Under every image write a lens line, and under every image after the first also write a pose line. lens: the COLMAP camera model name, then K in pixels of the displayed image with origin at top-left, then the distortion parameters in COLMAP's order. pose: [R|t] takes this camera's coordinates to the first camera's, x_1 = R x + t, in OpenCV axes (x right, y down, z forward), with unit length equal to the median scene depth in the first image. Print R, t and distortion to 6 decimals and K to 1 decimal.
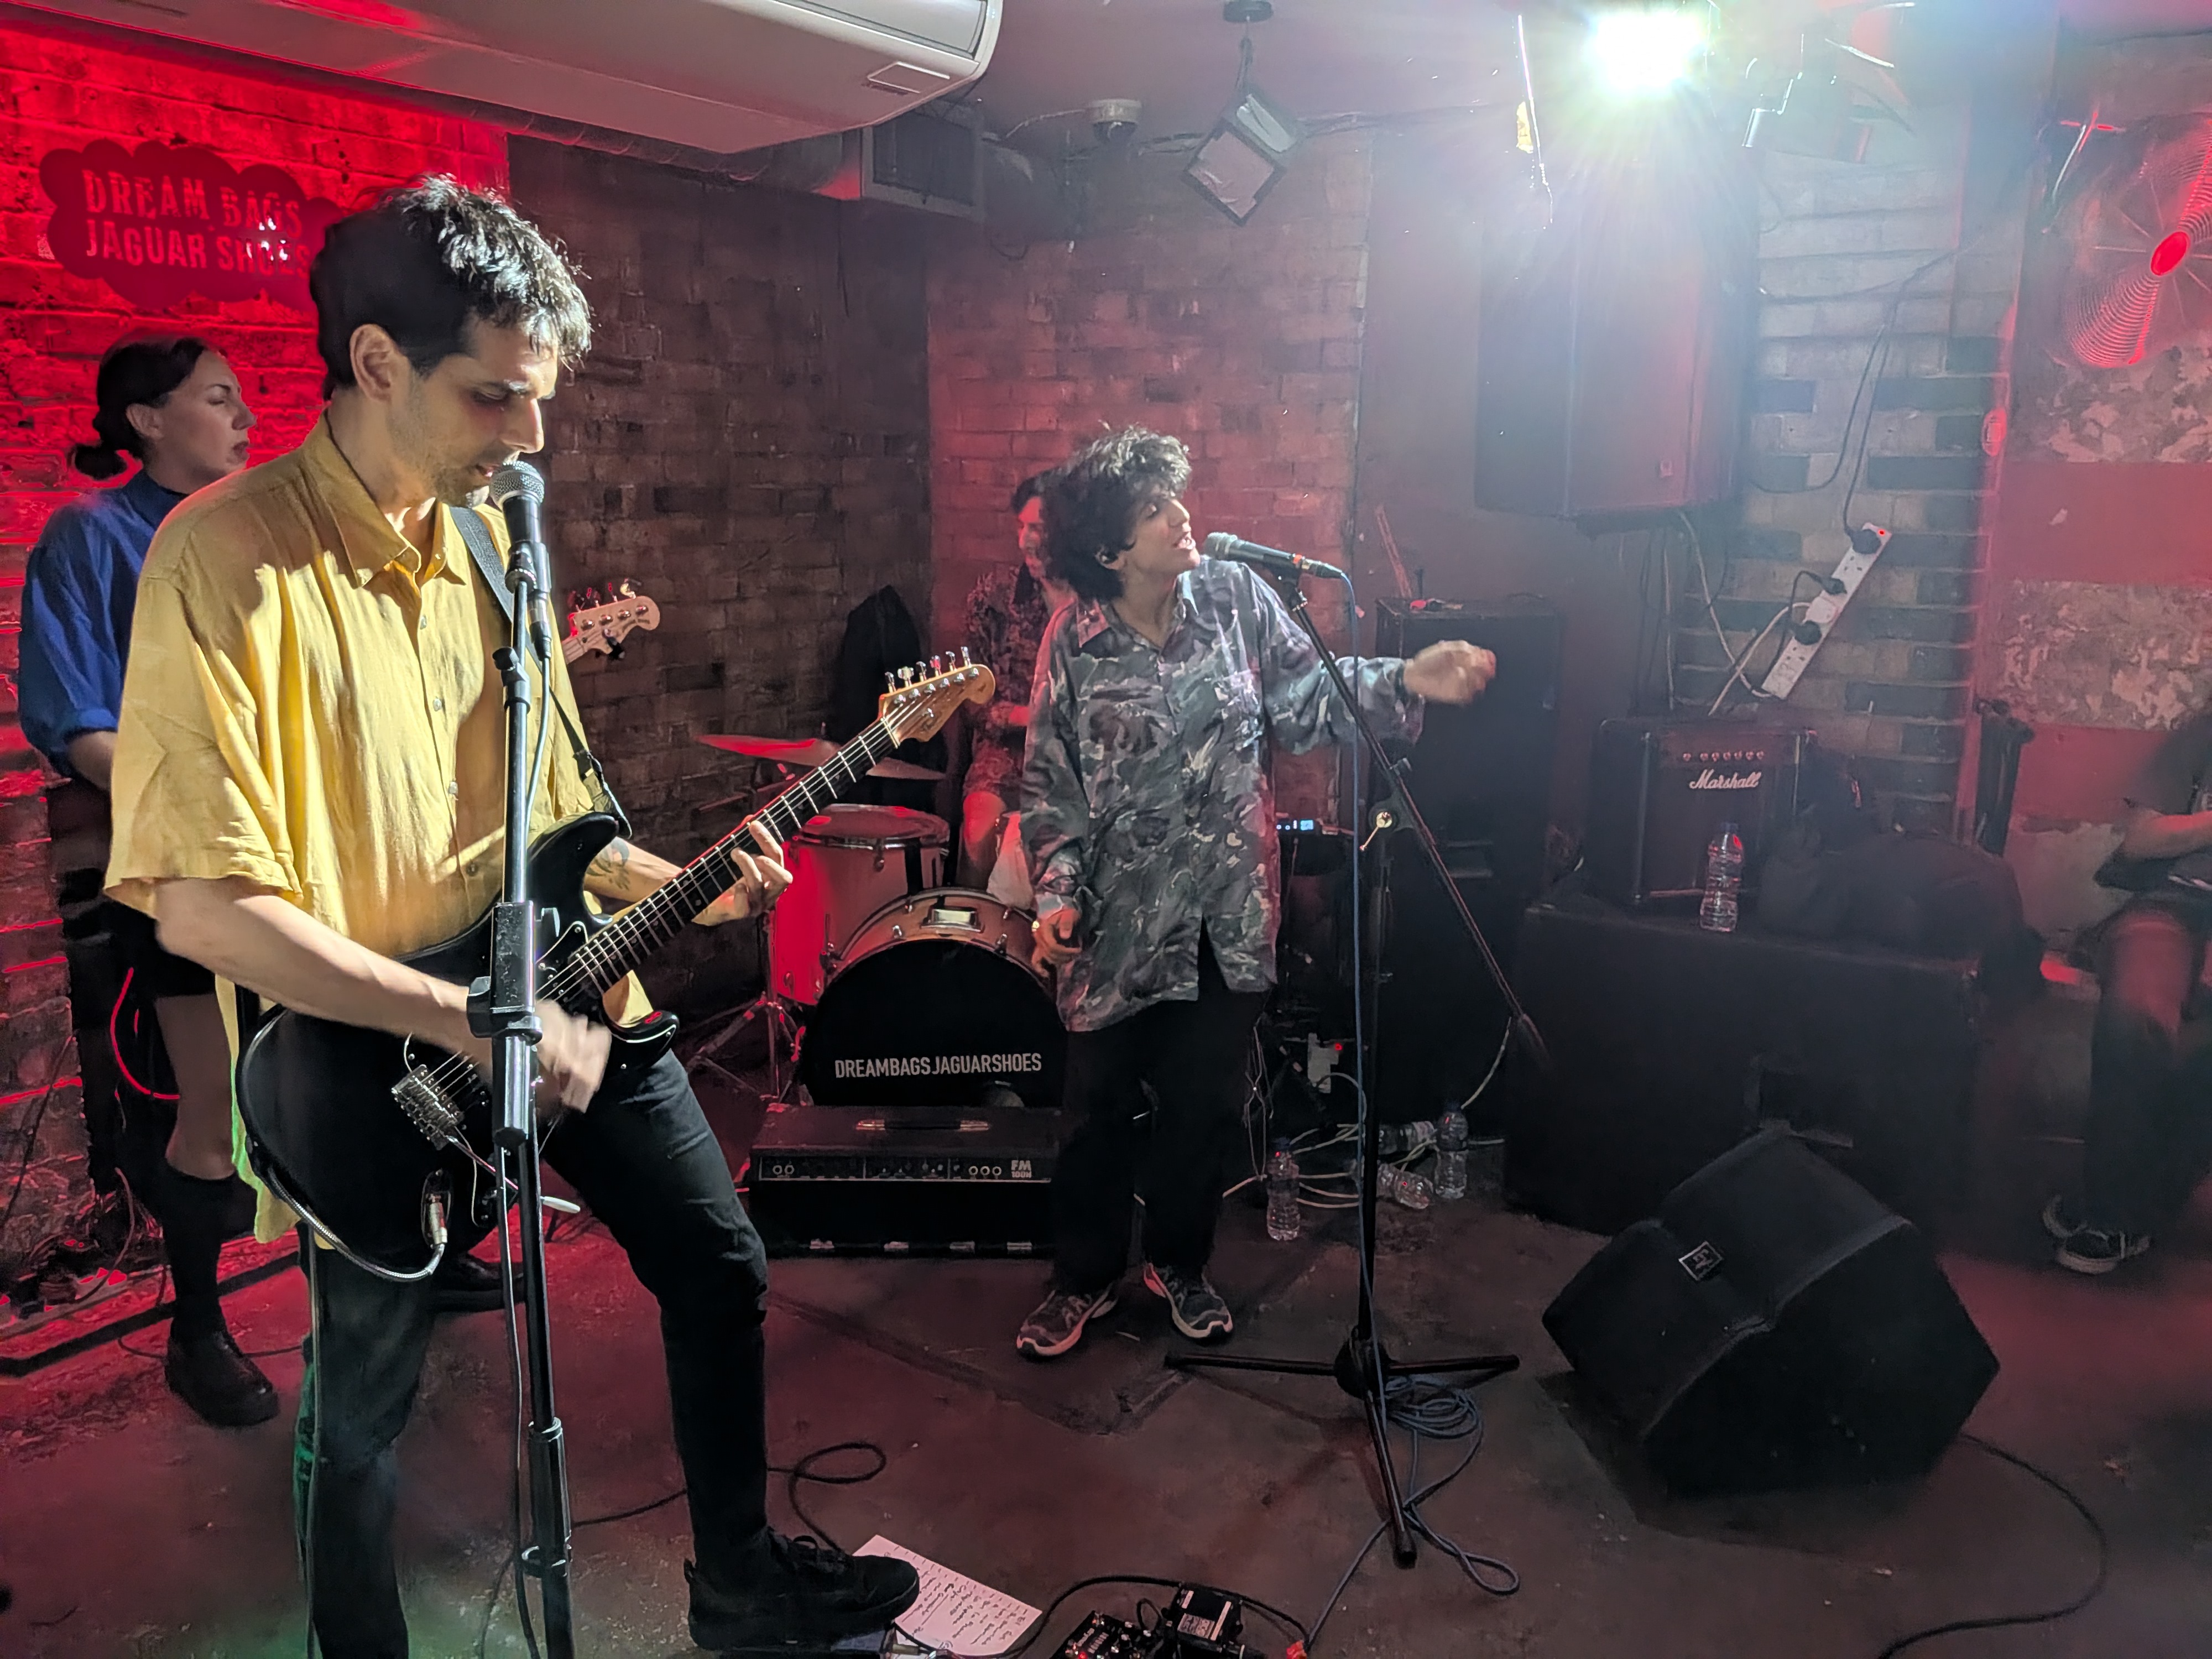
lens RADIAL K [[1597.3, 0, 1073.9], [0, 1597.3, 828.4], [0, 0, 1]] dist [0.043291, -0.063875]
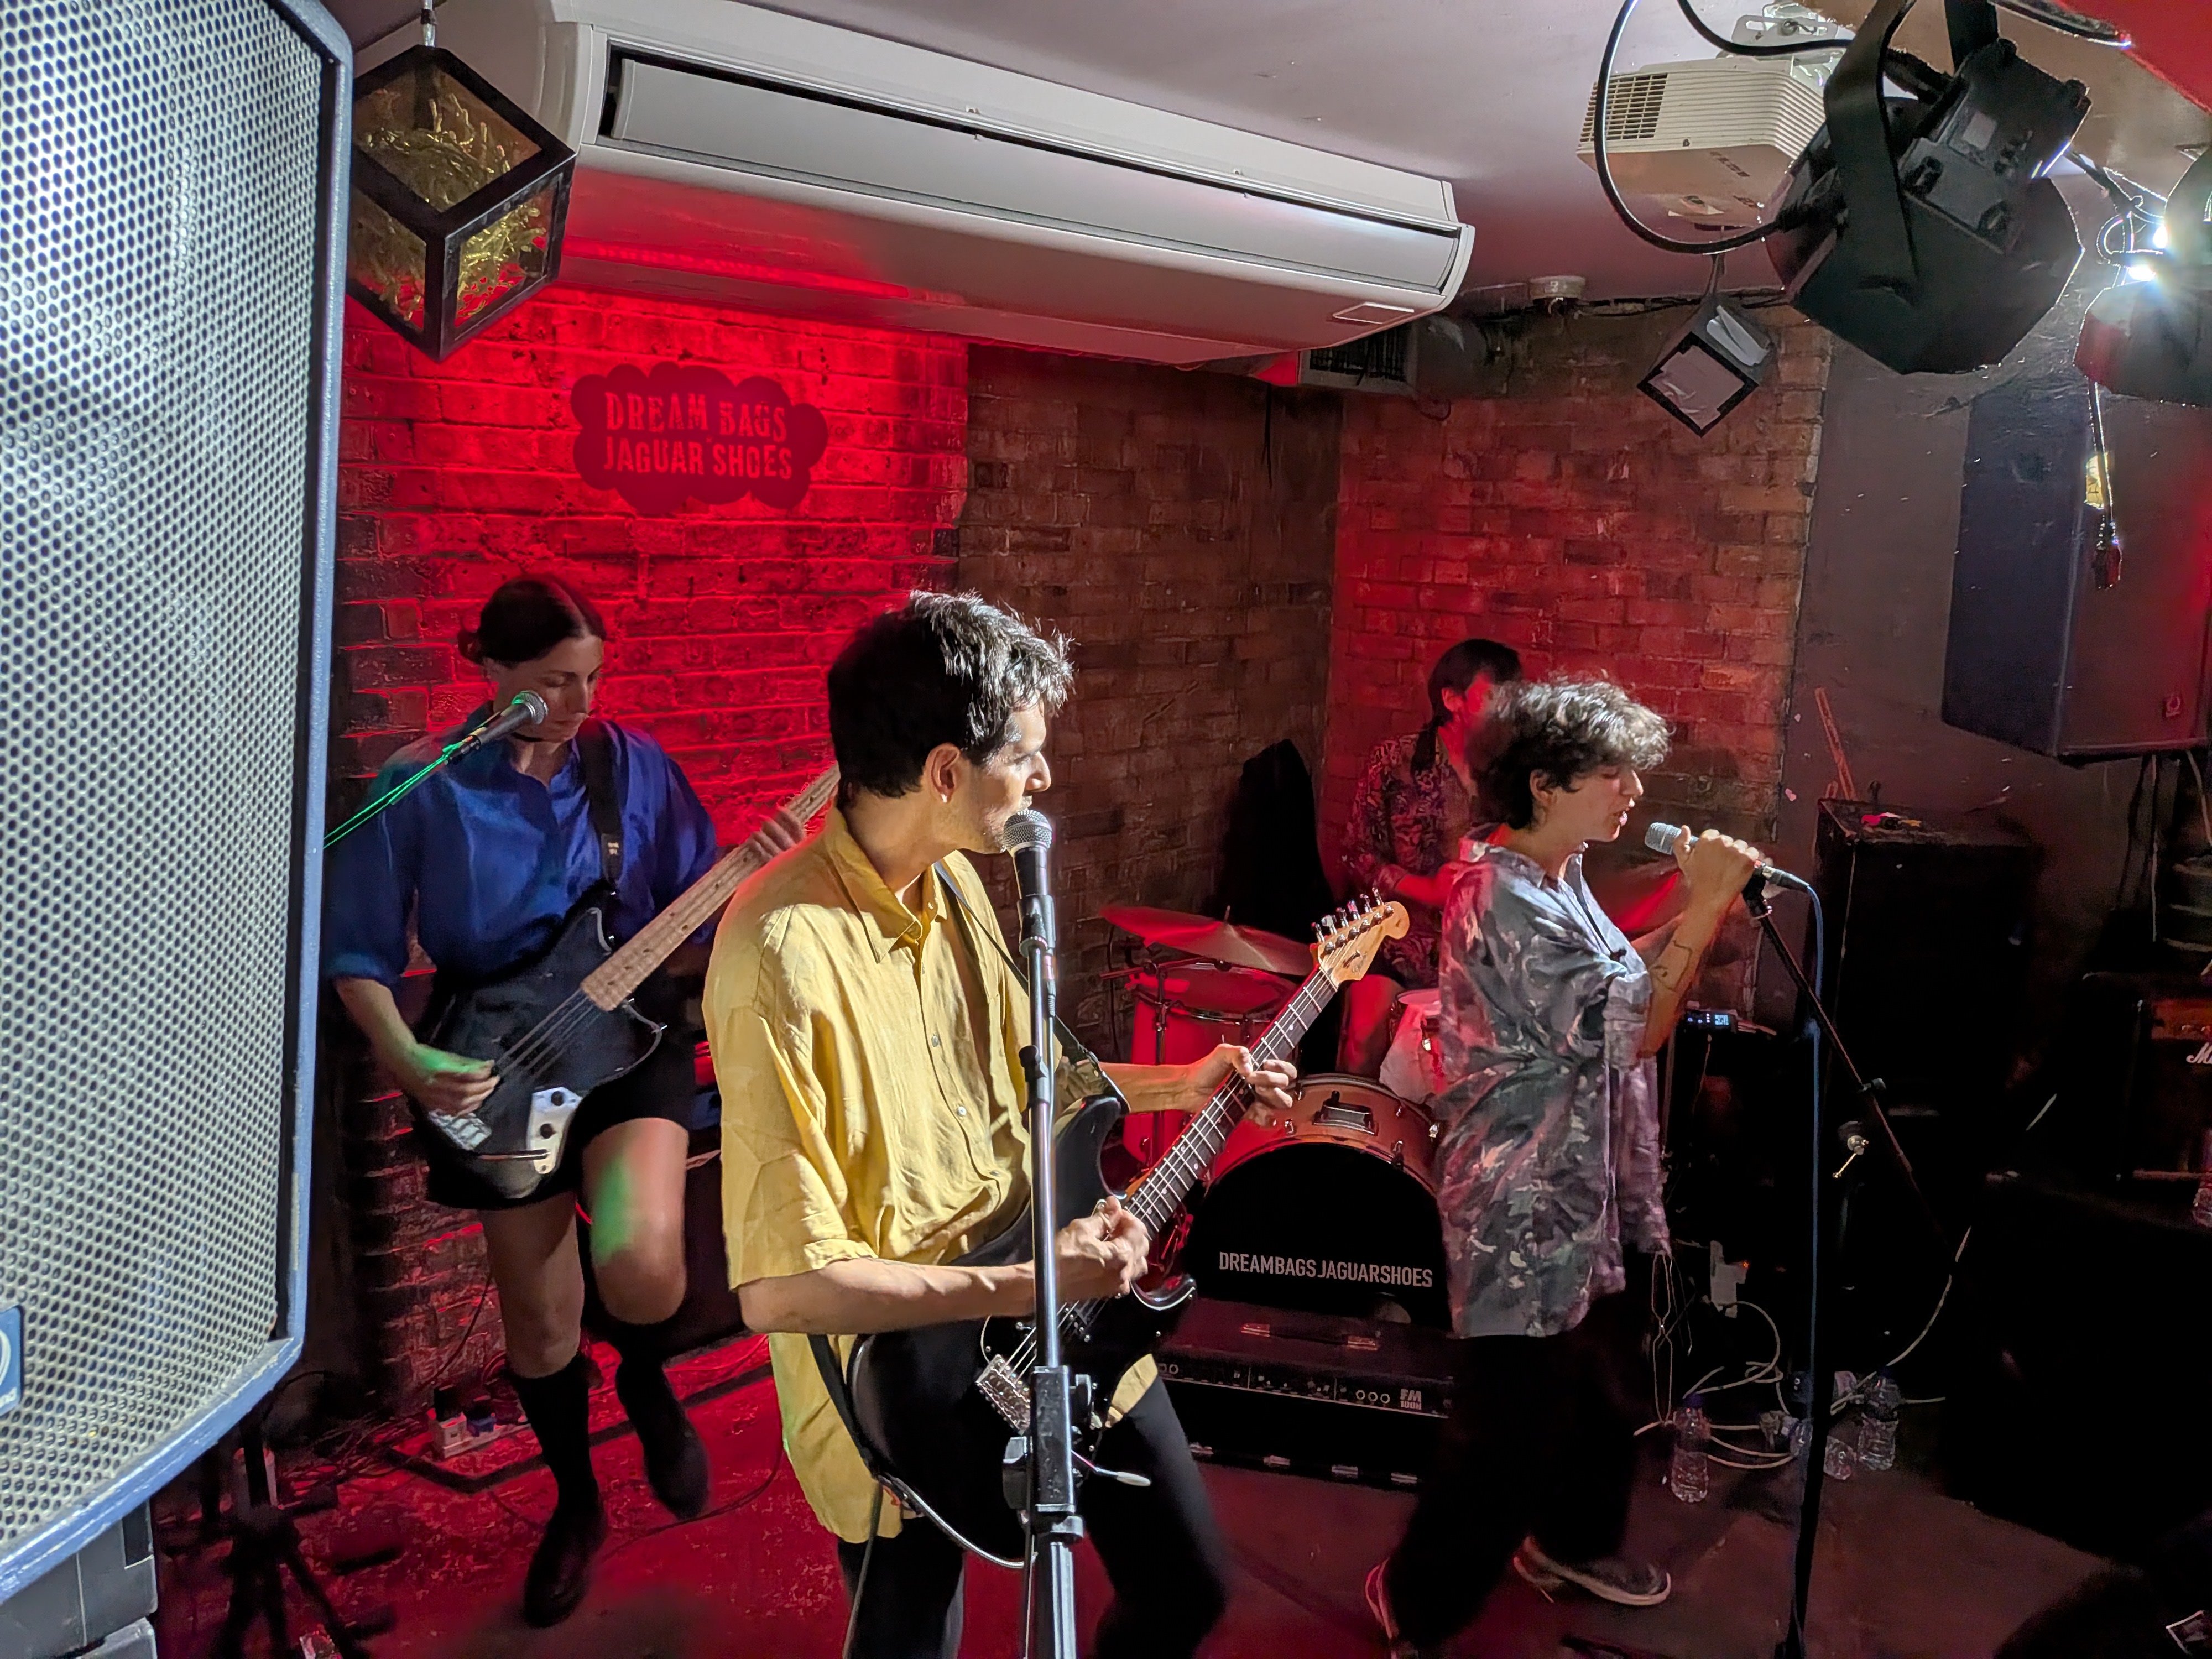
lens RADIAL K [[1597.3, 0, 1106.3], [0, 1597.3, 821.1], [0, 0, 1]] dist [0.043291, -0.063875]
pose [[0.980352, 0.059842, -0.187960, -0.047929], [-0.065463, 0.997570, -0.023835, -0.092719], [0.186077, 0.035671, 0.981887, -0.001634]]
